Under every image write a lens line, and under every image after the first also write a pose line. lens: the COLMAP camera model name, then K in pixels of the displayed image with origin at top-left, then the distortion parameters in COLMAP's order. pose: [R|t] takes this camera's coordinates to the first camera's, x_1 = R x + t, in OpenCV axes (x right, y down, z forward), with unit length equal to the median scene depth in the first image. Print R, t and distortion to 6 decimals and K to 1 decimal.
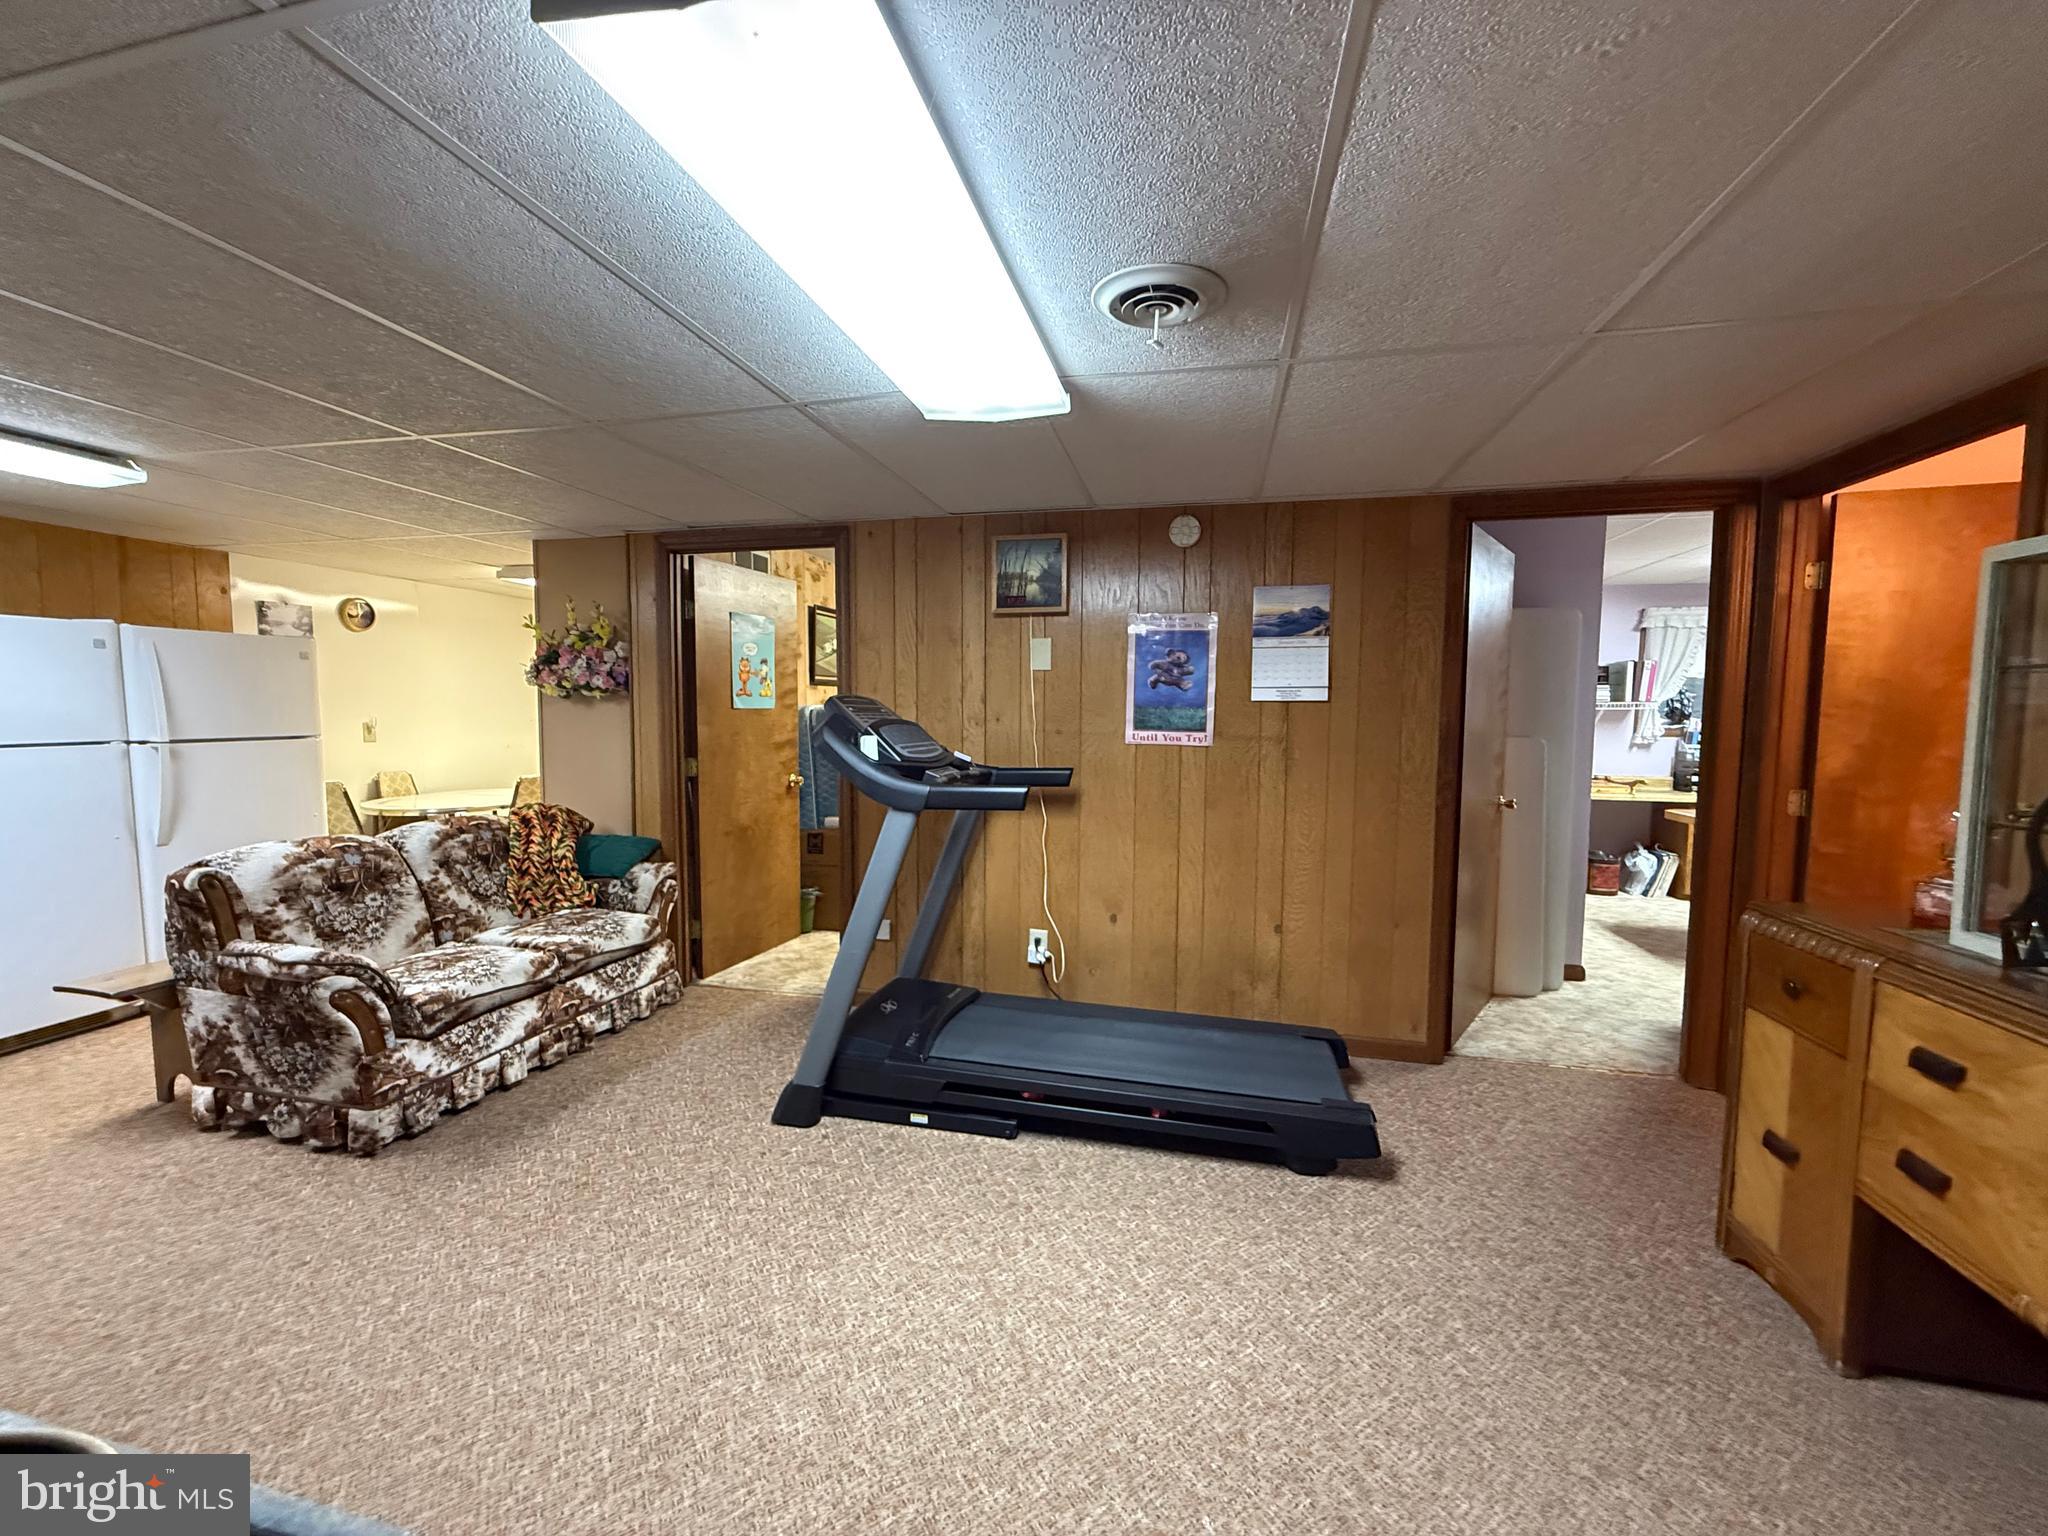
lens RADIAL K [[813.3, 0, 1025.0], [0, 813.3, 767.5], [0, 0, 1]] dist [0.001276, -0.000143]
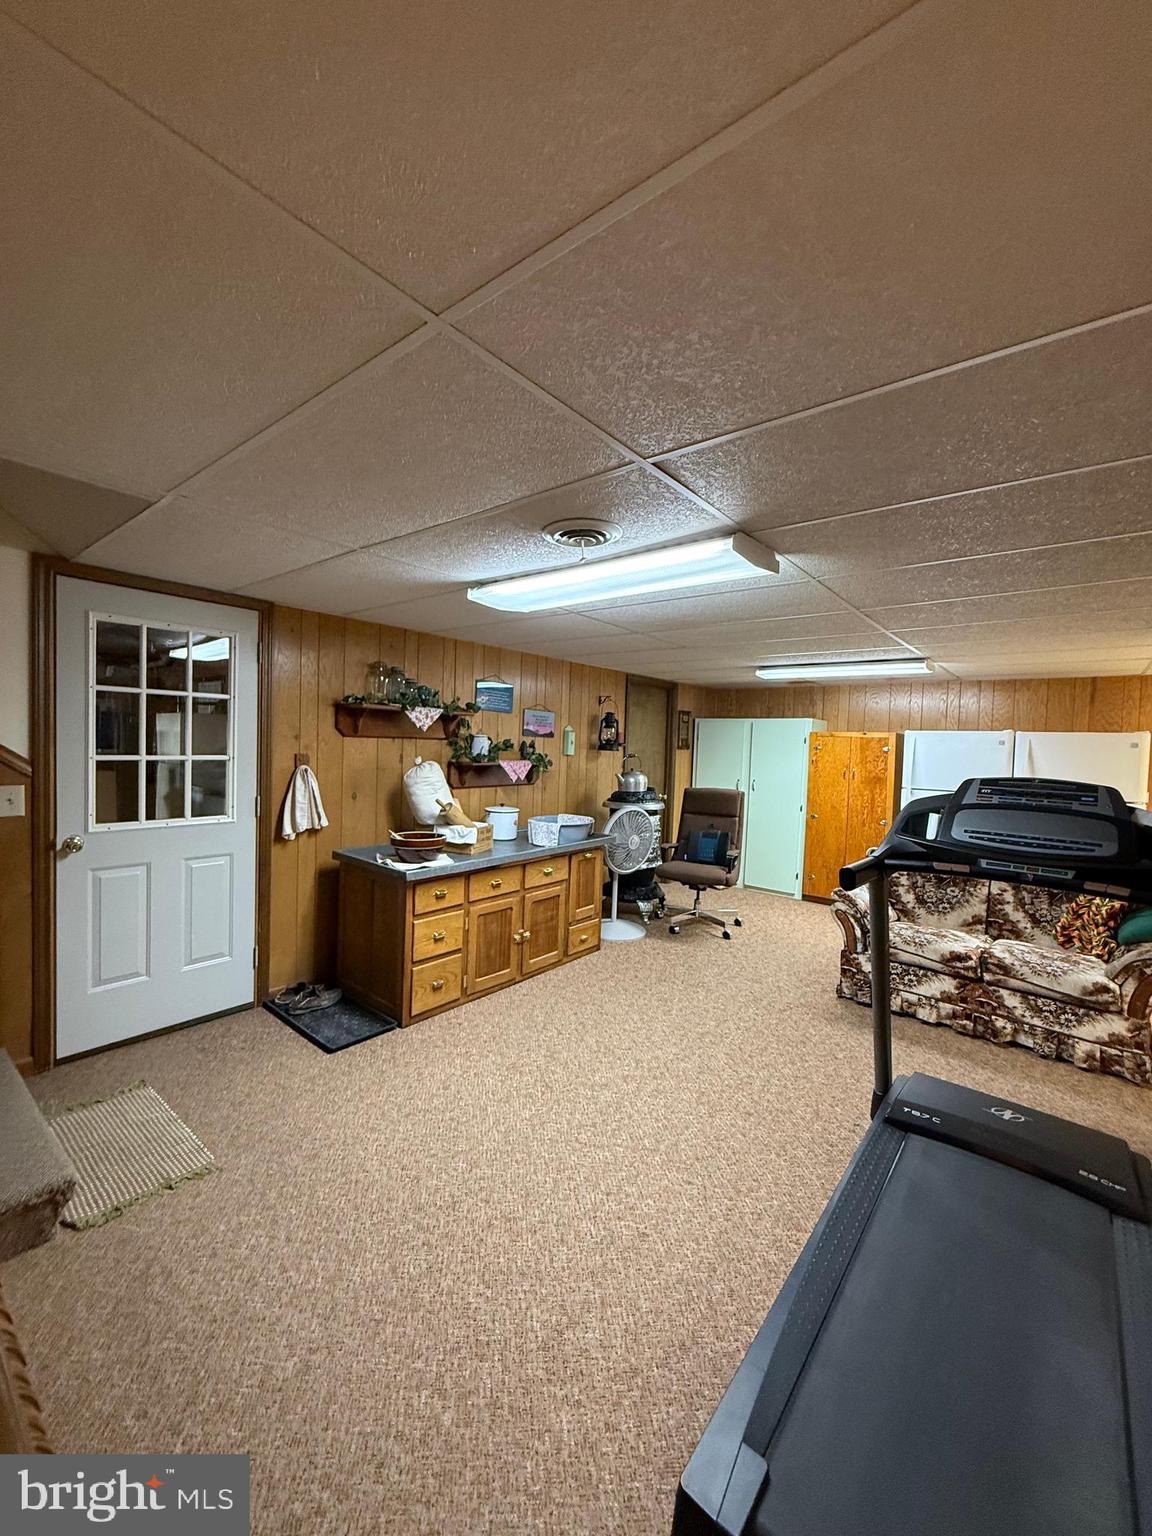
lens RADIAL K [[610.0, 0, 576.2], [0, 610.0, 764.5], [0, 0, 1]] dist [0.001276, -0.000143]
pose [[-0.441685, 0.010179, -0.897112, 0.648578], [-0.101432, 0.992958, 0.061205, -0.092979], [0.891418, 0.118029, -0.437543, 0.794578]]
